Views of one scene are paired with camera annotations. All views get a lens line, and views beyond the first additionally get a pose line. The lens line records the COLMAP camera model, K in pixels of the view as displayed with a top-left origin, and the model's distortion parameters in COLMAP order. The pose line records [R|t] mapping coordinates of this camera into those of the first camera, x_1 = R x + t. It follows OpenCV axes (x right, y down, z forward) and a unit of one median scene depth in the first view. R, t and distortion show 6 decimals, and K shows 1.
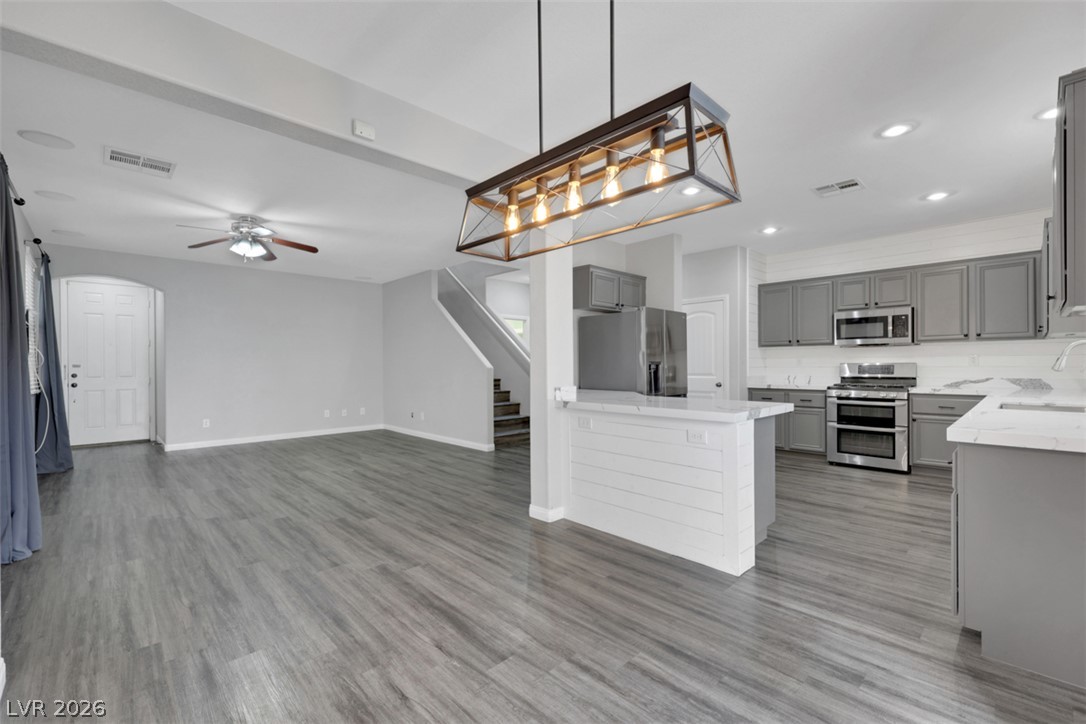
lens RADIAL K [[462.8, 0, 536.9], [0, 462.8, 368.3], [0, 0, 1]] dist [0.002622, 0.001138]
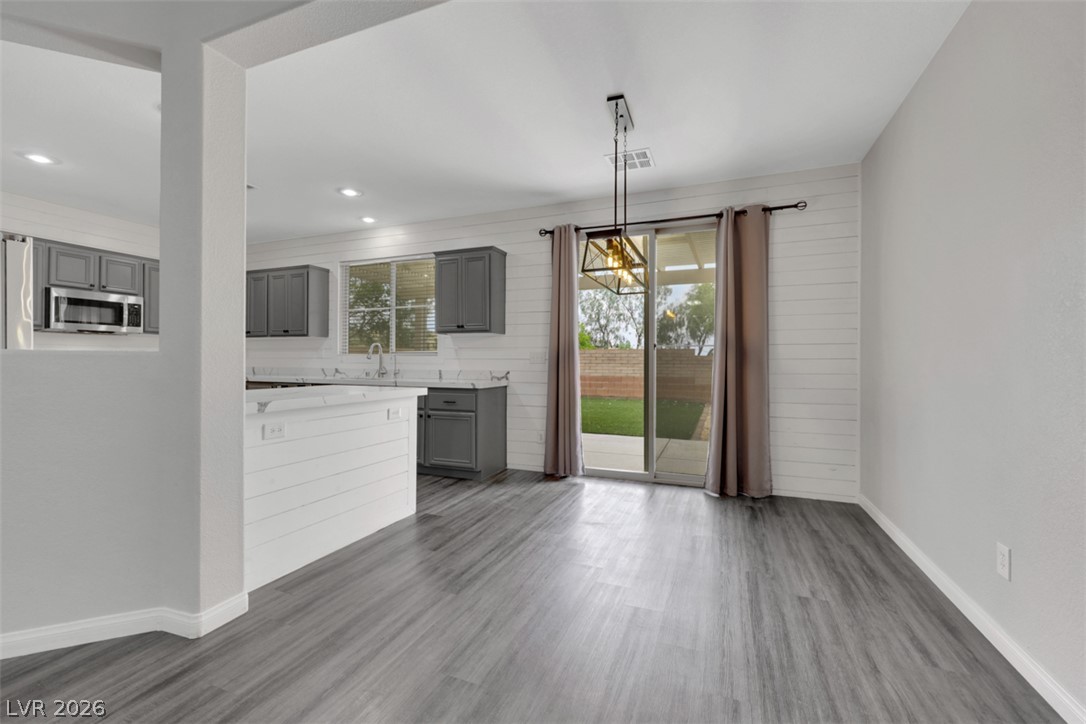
lens RADIAL K [[462.8, 0, 540.5], [0, 462.8, 356.9], [0, 0, 1]] dist [0.002622, 0.001138]
pose [[-0.416168, 0.008450, 0.909249, -0.442158], [0.005060, 0.999963, -0.006978, 0.008617], [-0.909274, 0.001697, -0.416195, 0.593377]]
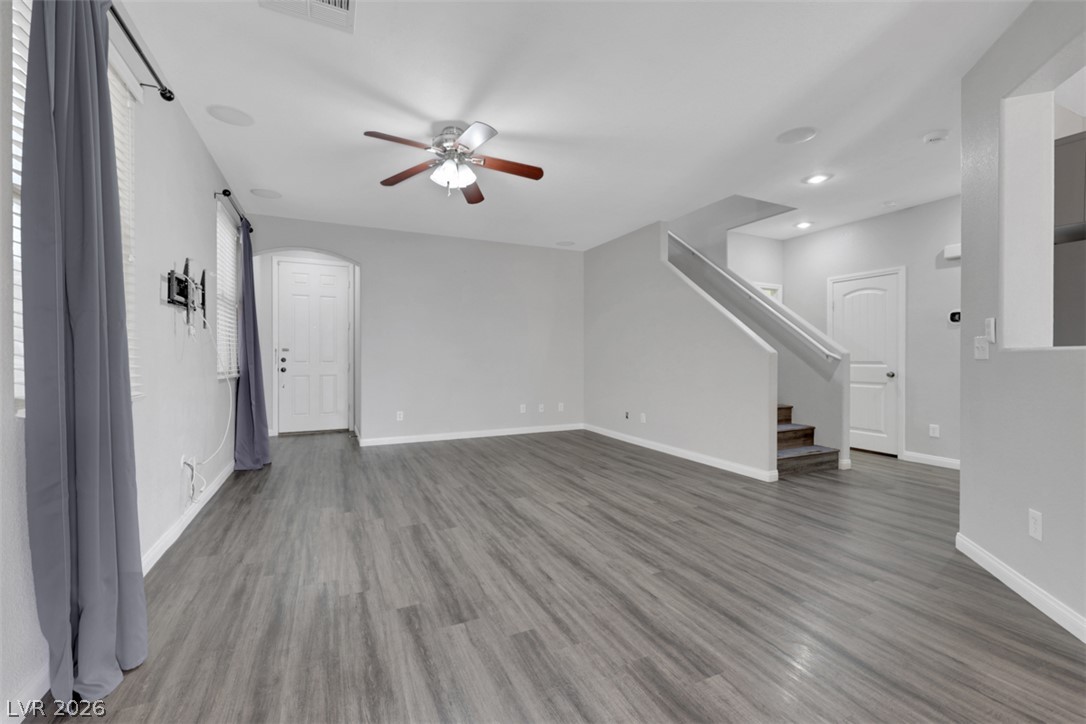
lens RADIAL K [[462.8, 0, 545.8], [0, 462.8, 362.3], [0, 0, 1]] dist [0.002622, 0.001138]
pose [[0.950814, 0.010919, -0.309569, -0.246115], [-0.009250, 0.999934, 0.006861, 0.013081], [0.309623, -0.003660, 0.950852, 0.344632]]
